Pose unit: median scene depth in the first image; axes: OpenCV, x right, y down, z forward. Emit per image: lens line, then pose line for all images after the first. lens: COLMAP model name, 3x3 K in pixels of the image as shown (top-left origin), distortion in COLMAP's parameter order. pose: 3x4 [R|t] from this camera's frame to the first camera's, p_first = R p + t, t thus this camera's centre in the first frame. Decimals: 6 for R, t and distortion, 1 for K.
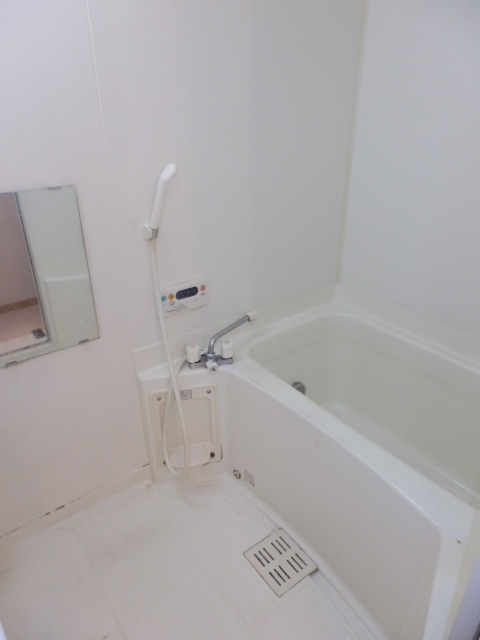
lens RADIAL K [[443.9, 0, 241.3], [0, 443.9, 321.6], [0, 0, 1]] dist [-0.002155, -0.004846]
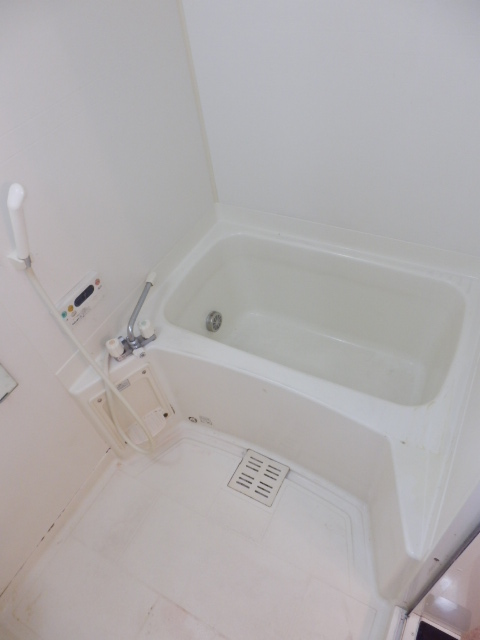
lens RADIAL K [[443.9, 0, 242.3], [0, 443.9, 321.0], [0, 0, 1]] dist [-0.002155, -0.004846]
pose [[0.902590, -0.378398, 0.205293, -0.035233], [0.286238, 0.883689, 0.370352, -0.258180], [-0.321556, -0.275514, 0.905922, 0.054410]]
